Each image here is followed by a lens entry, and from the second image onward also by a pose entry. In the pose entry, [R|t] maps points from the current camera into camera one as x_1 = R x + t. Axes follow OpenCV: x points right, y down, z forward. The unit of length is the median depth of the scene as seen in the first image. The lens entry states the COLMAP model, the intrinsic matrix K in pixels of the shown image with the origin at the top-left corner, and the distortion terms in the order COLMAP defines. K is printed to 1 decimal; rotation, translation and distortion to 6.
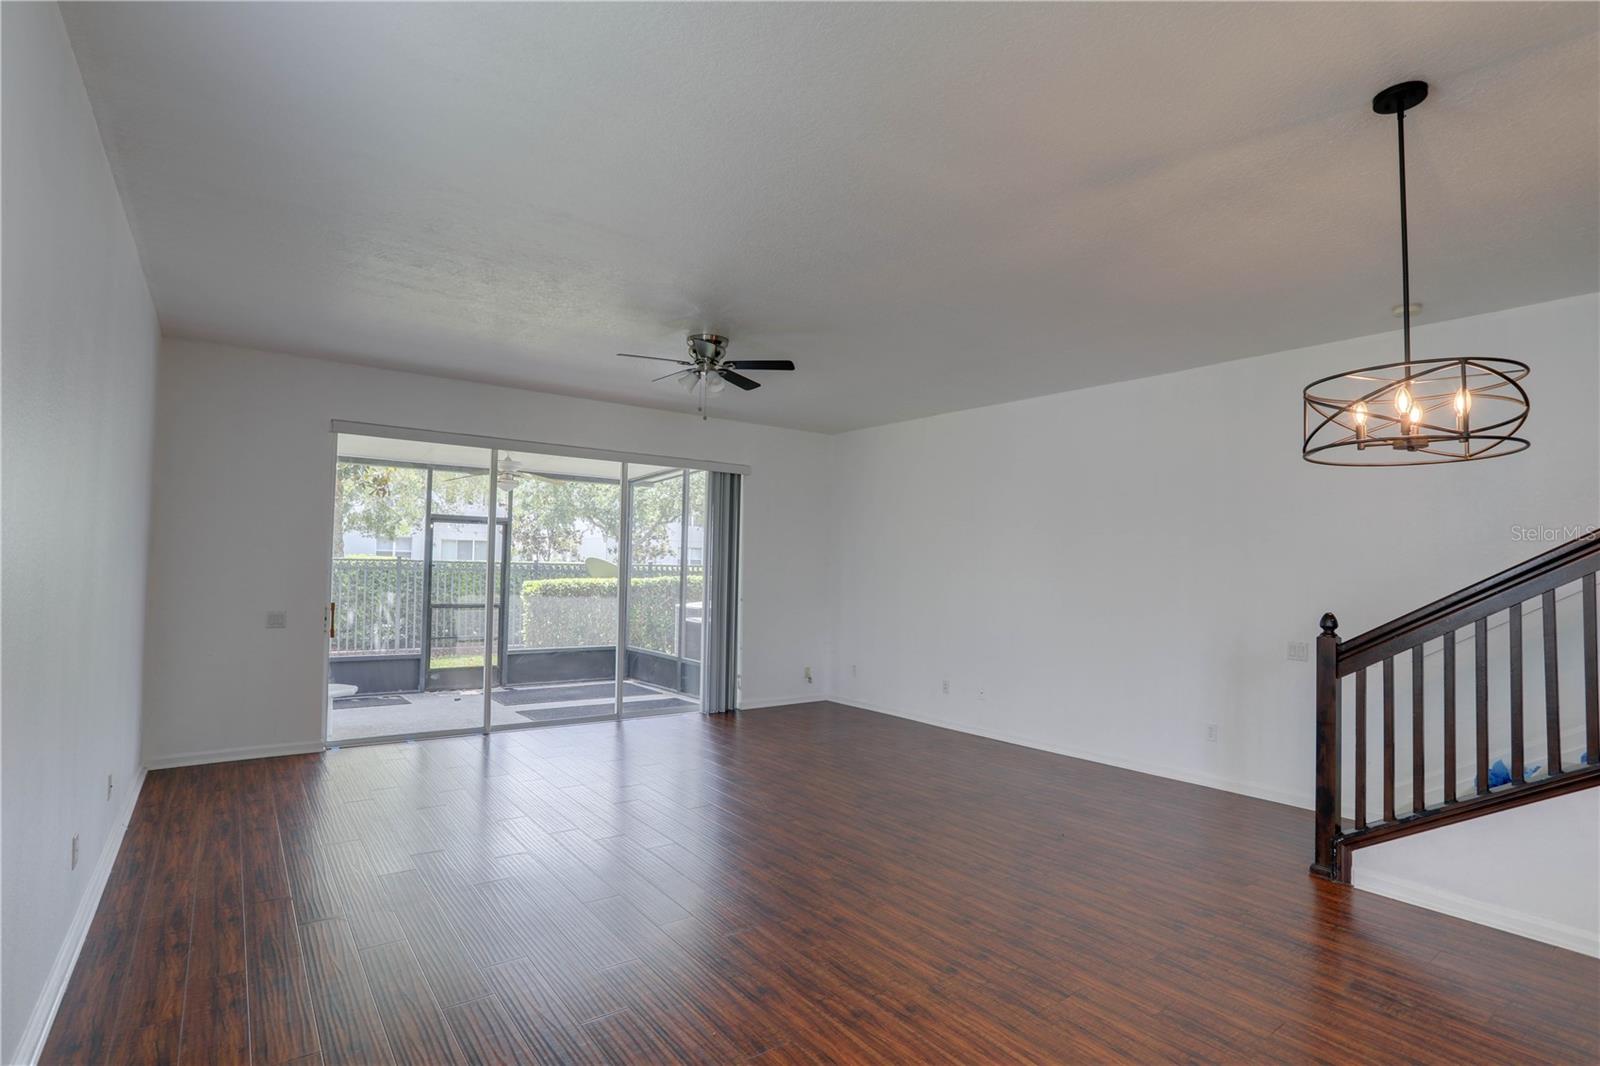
lens RADIAL K [[771.0, 0, 795.7], [0, 771.0, 534.5], [0, 0, 1]] dist [-0.071250, 0.025362]
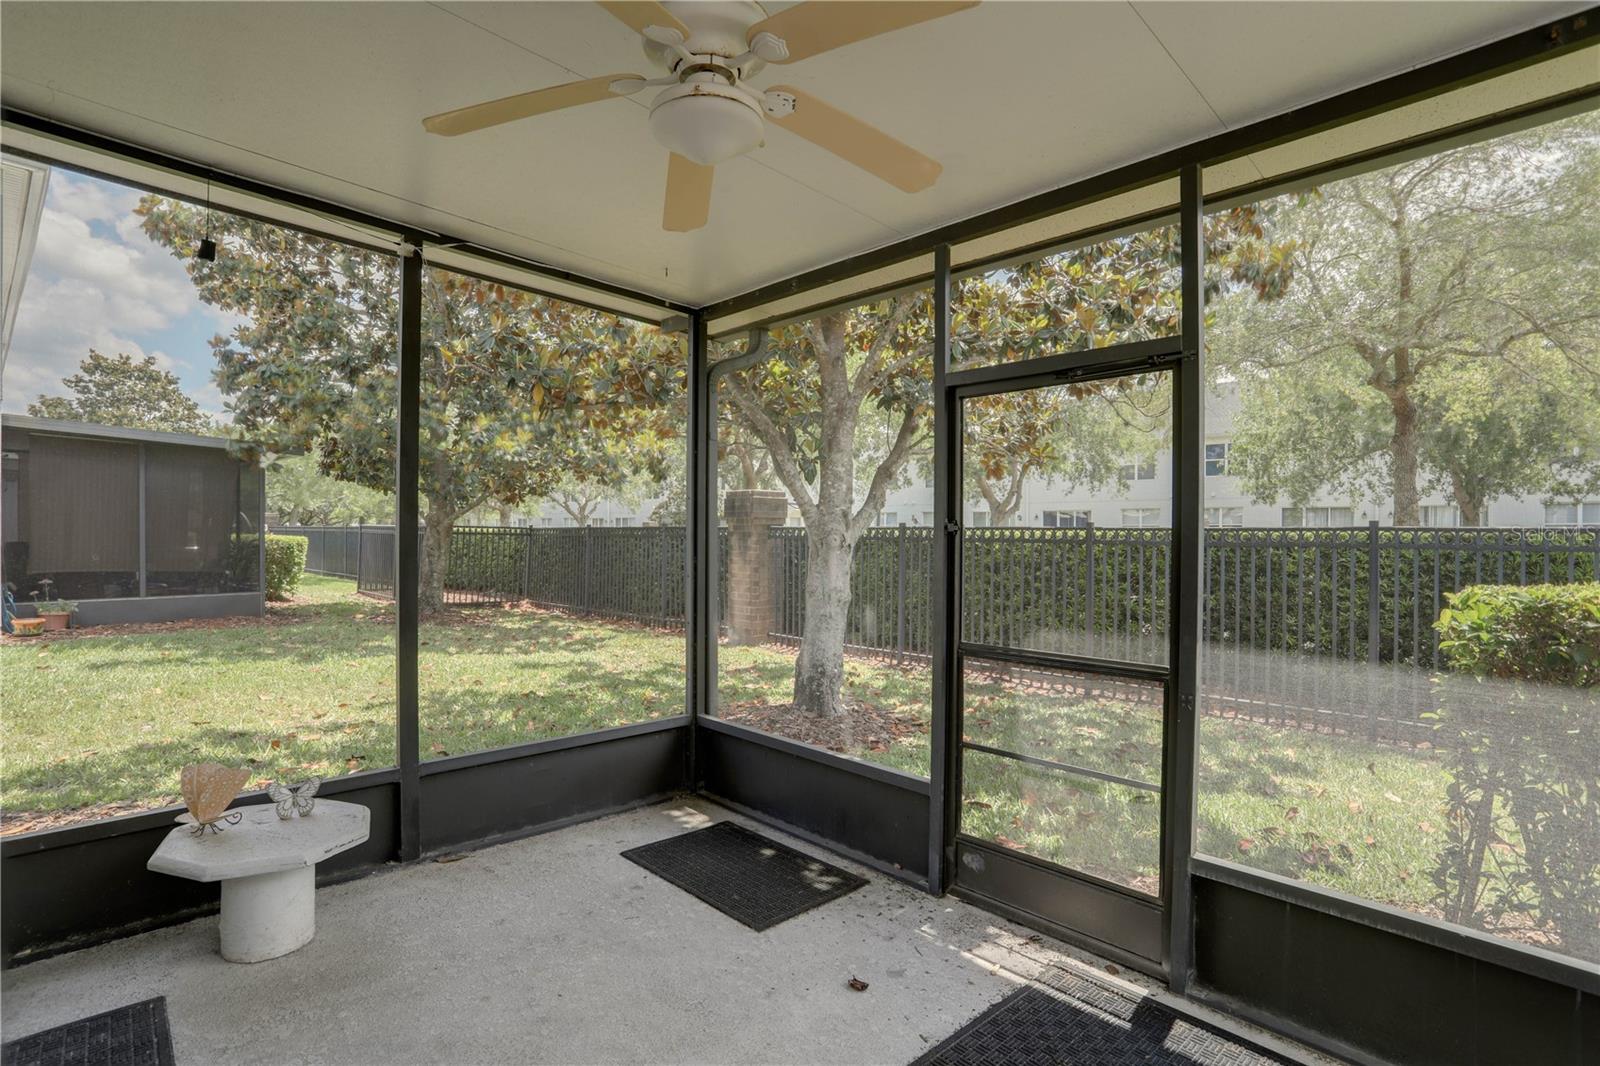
lens RADIAL K [[771.0, 0, 795.7], [0, 771.0, 534.5], [0, 0, 1]] dist [-0.071250, 0.025362]
pose [[0.110983, -0.022136, -0.993576, -0.147528], [0.041758, 0.998973, -0.017592, 0.045836], [0.992945, -0.039537, 0.111794, 0.881103]]
